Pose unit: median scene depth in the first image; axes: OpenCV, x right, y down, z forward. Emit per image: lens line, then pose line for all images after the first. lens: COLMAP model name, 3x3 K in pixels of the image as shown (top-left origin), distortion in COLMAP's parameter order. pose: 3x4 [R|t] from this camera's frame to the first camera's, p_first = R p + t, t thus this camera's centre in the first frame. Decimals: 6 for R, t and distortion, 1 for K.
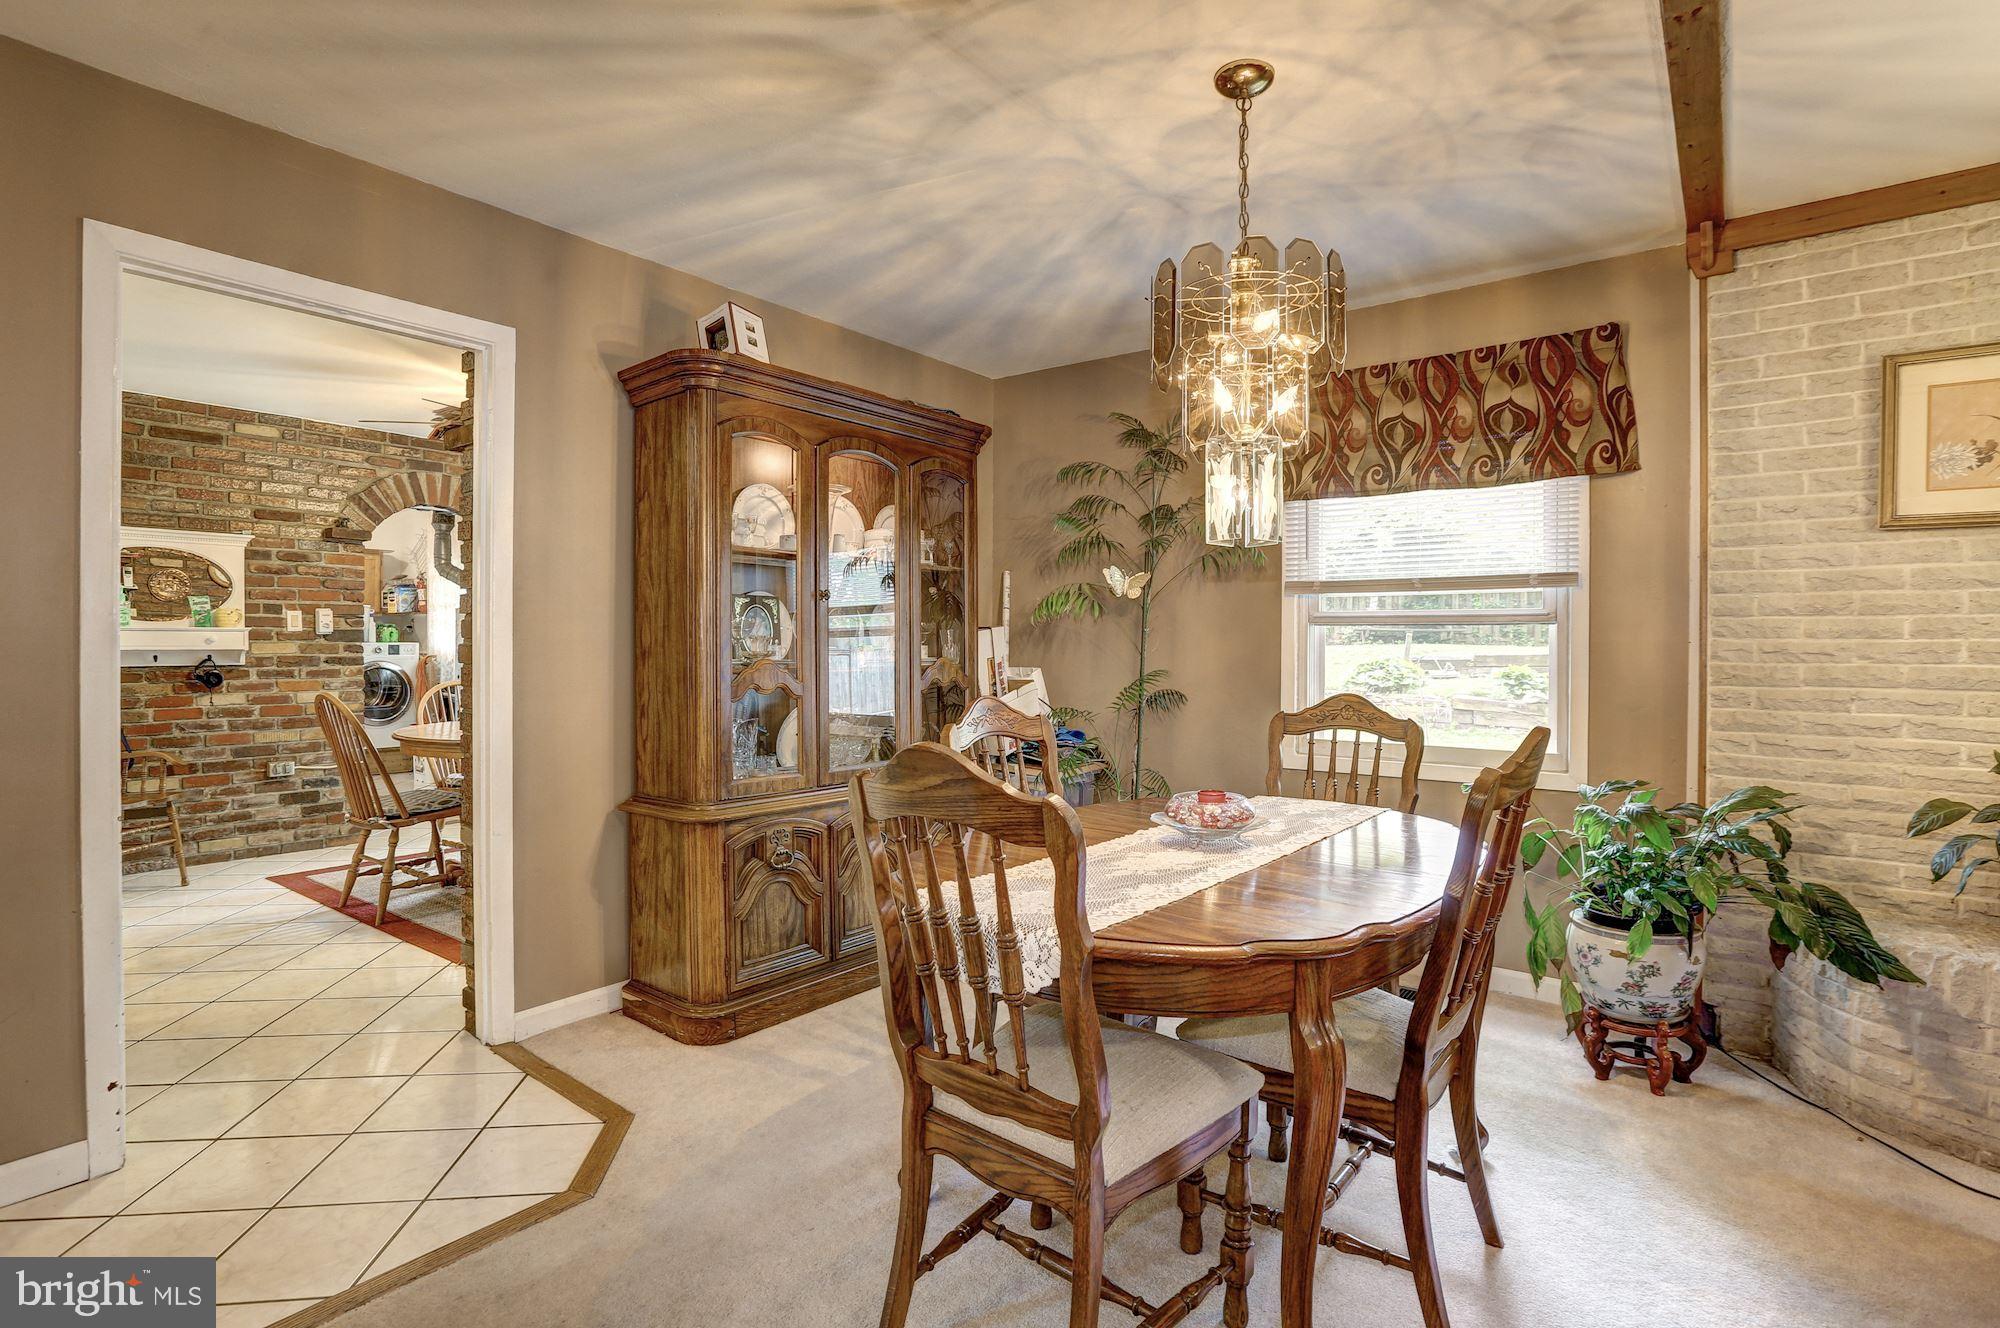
lens RADIAL K [[976.4, 0, 1001.9], [0, 976.4, 652.1], [0, 0, 1]] dist [0.023075, -0.000075]
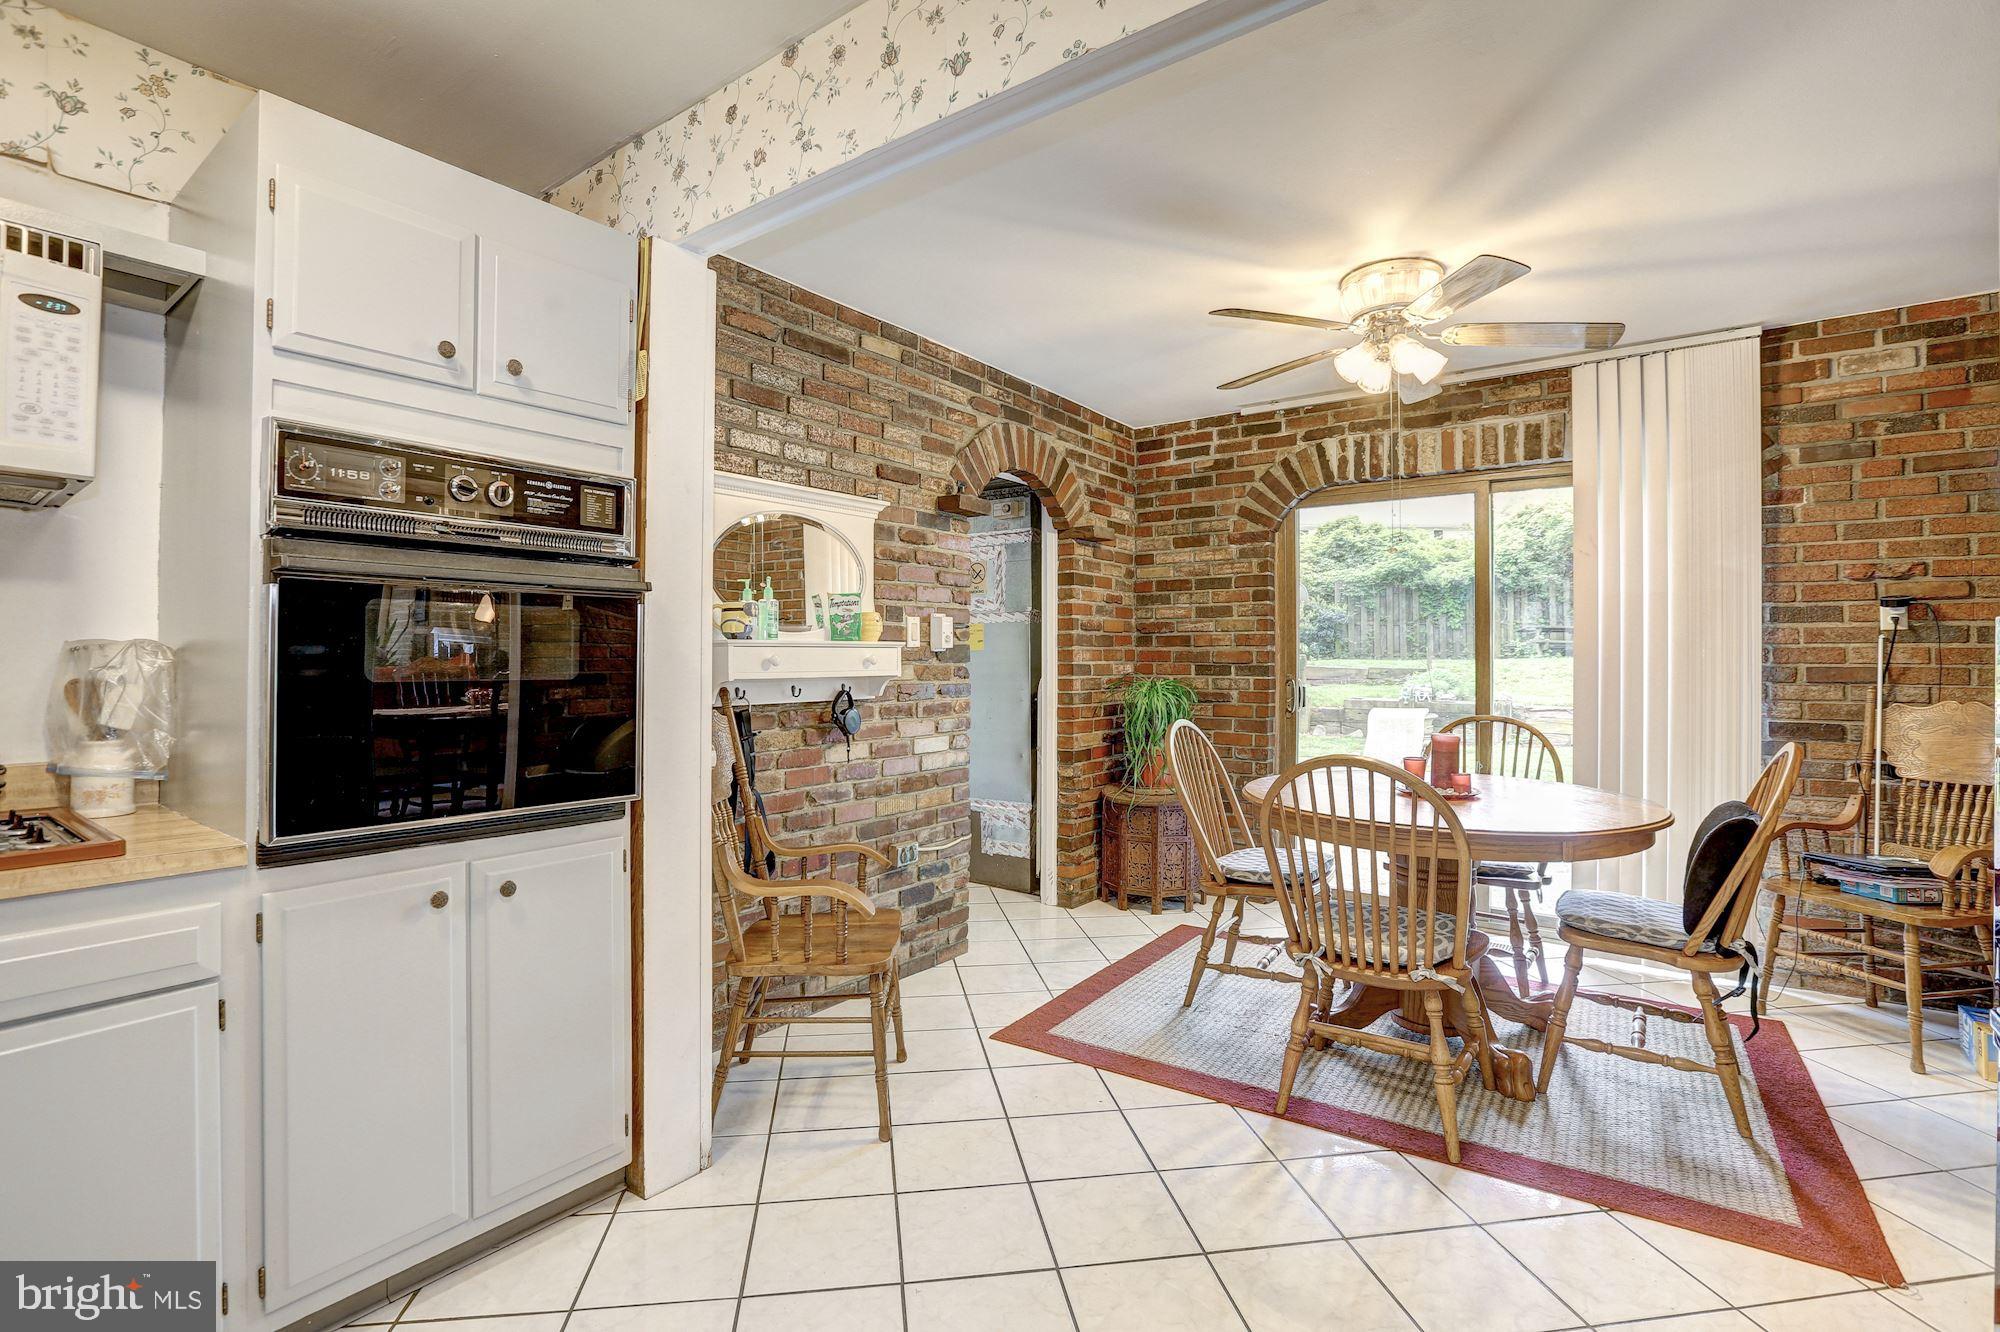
lens RADIAL K [[899.2, 0, 990.1], [0, 899.2, 654.3], [0, 0, 1]] dist [0.001501, 0.000424]
pose [[0.998154, -0.002968, 0.060662, -0.712057], [0.003687, 0.999924, -0.011744, -0.009215], [-0.060623, 0.011946, 0.998089, 0.391313]]
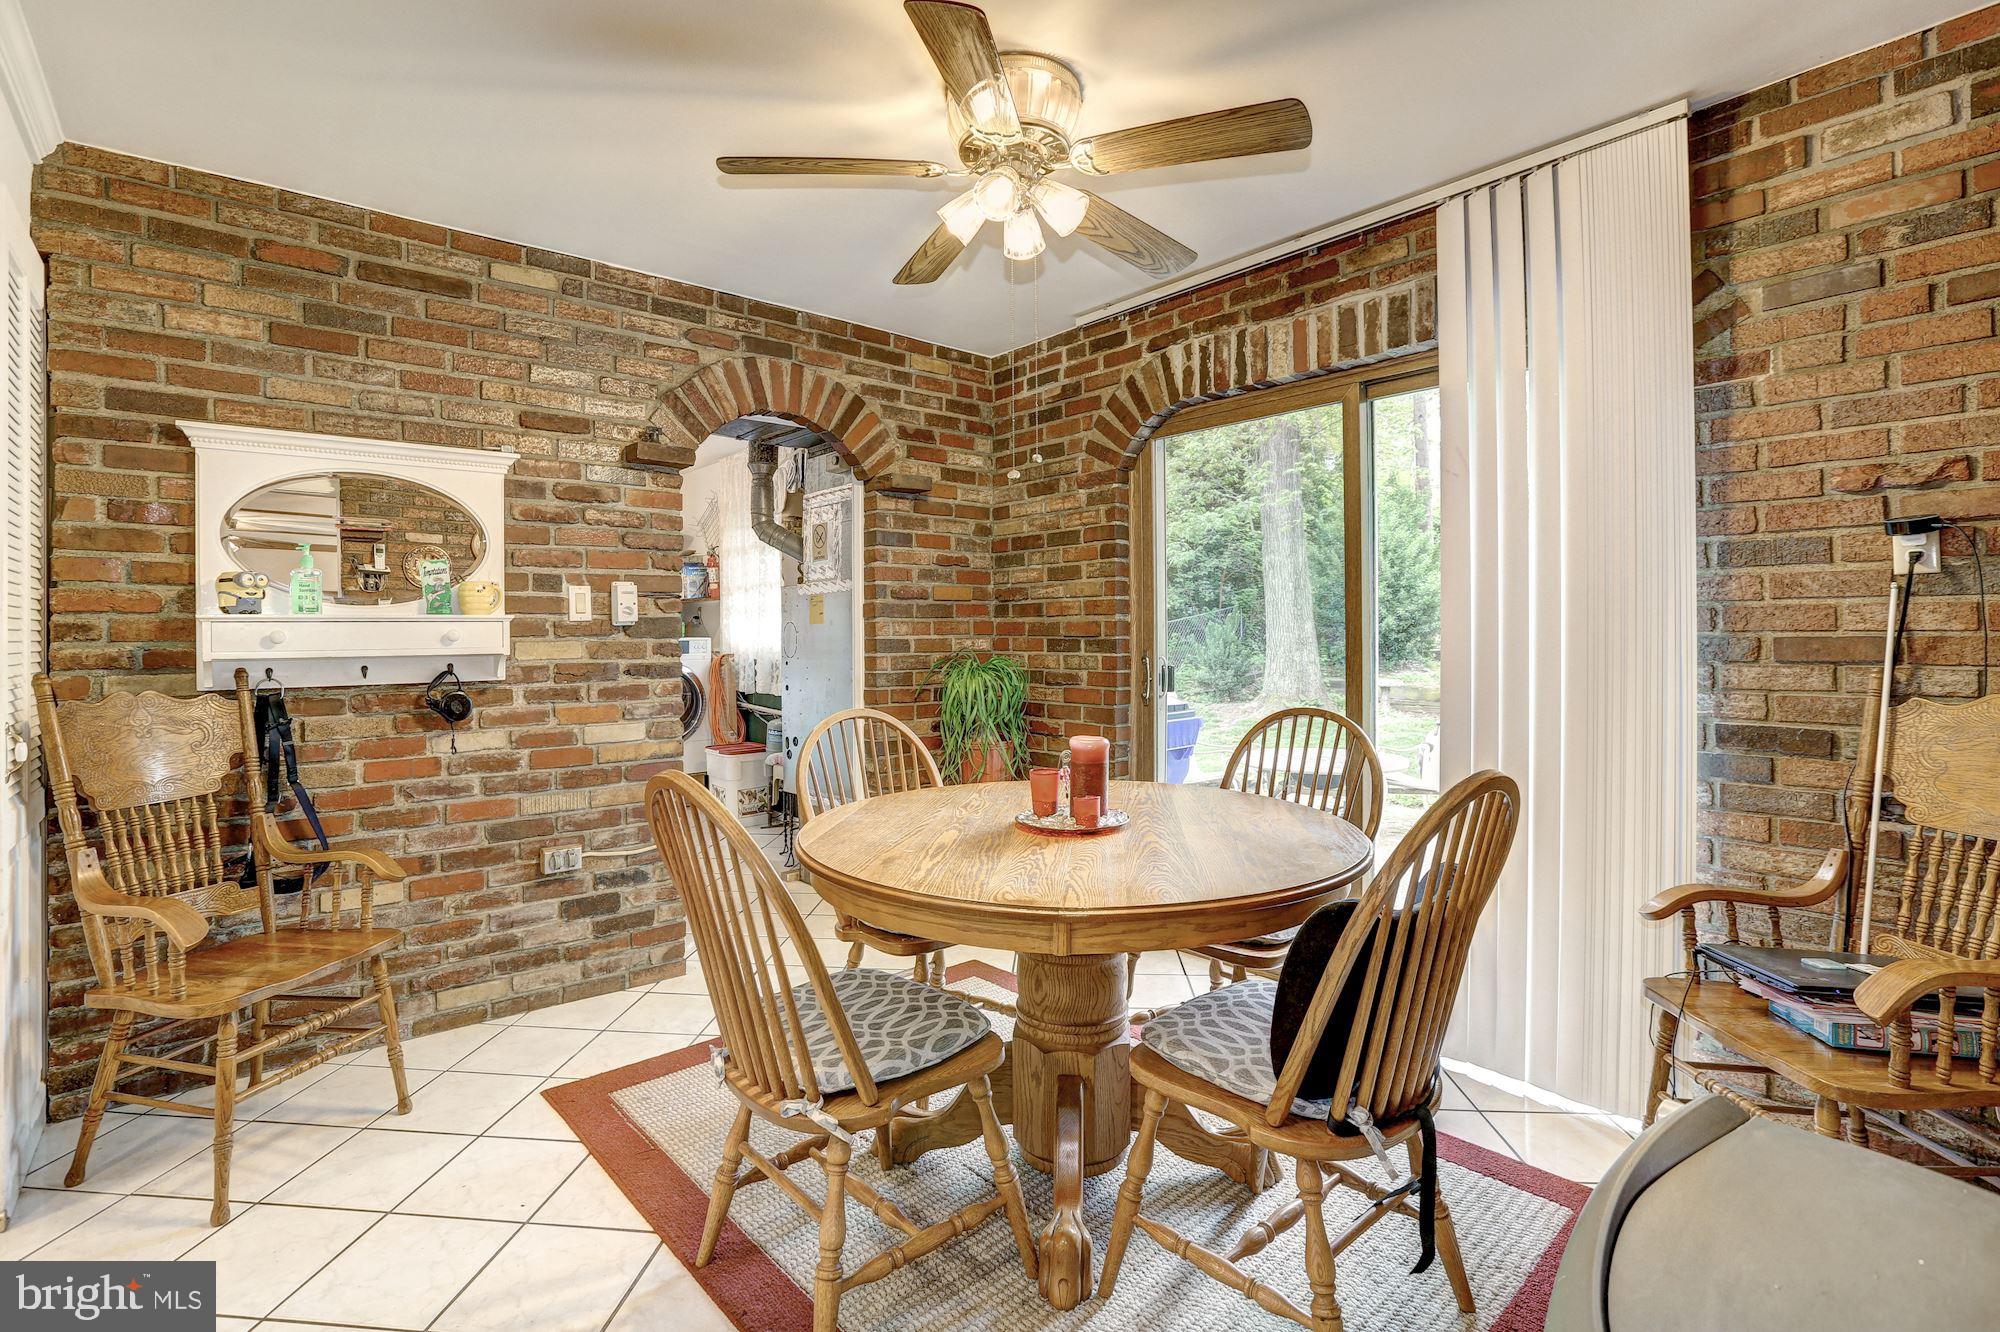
lens RADIAL K [[910.5, 0, 995.9], [0, 910.5, 631.7], [0, 0, 1]] dist [-0.003725, 0.000234]
pose [[0.982017, -0.010869, -0.188481, -0.379749], [0.009043, 0.999904, -0.010543, -0.007032], [0.188577, 0.008649, 0.982020, 0.526854]]
